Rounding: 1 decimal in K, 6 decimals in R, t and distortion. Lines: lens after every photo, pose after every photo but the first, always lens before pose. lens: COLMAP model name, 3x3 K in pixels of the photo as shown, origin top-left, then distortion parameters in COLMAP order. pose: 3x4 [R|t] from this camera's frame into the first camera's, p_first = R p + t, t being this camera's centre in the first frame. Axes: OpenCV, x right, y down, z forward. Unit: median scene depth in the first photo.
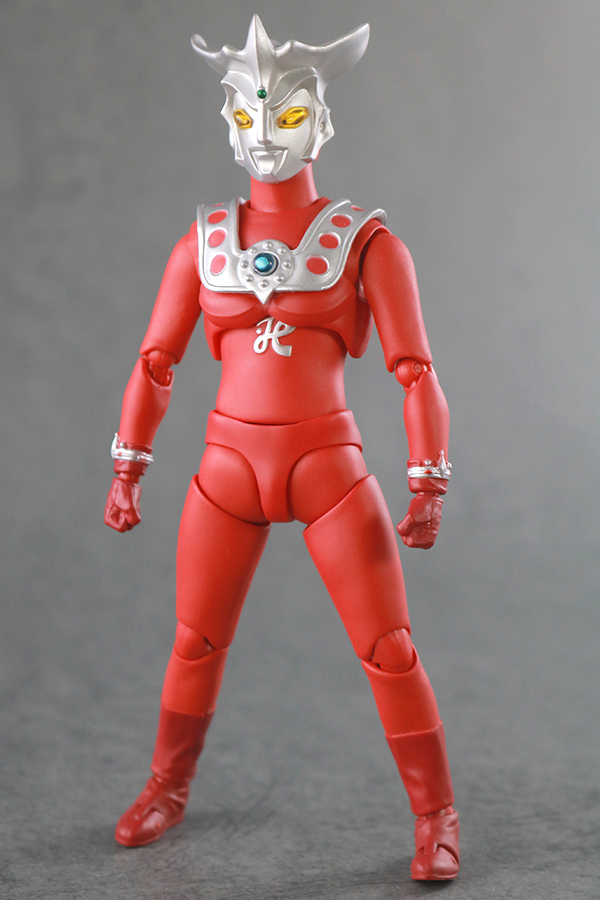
lens RADIAL K [[2230.1, 0, 295.3], [0, 2230.1, 454.8], [0, 0, 1]] dist [0.083461, 0.000000]
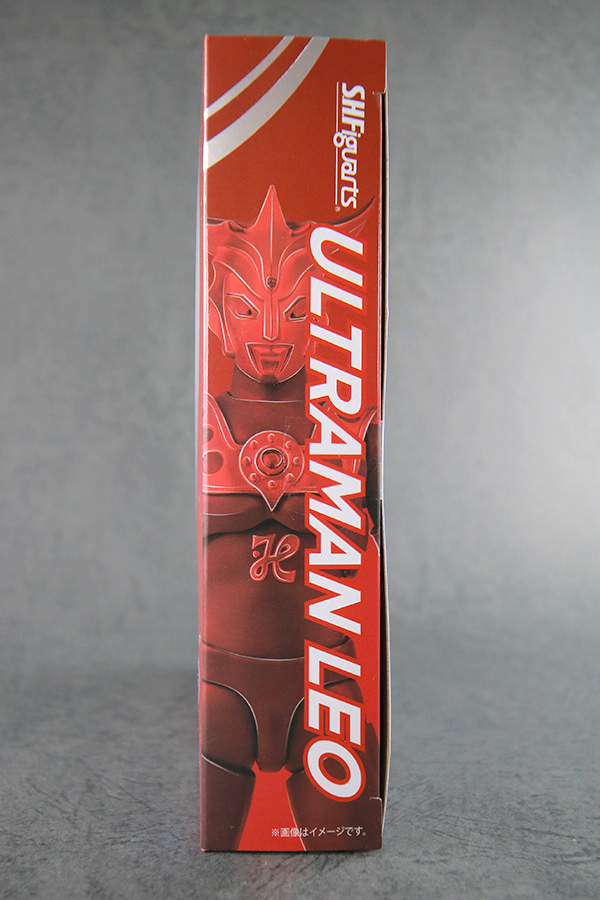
lens RADIAL K [[826.0, 0, 300.3], [0, 826.0, 447.6], [0, 0, 1]] dist [0.031315, 0.000000]
pose [[0.998881, 0.012595, -0.045579, -0.024466], [-0.019607, 0.987429, -0.156841, 0.025620], [0.043030, 0.157559, 0.986572, 0.561998]]
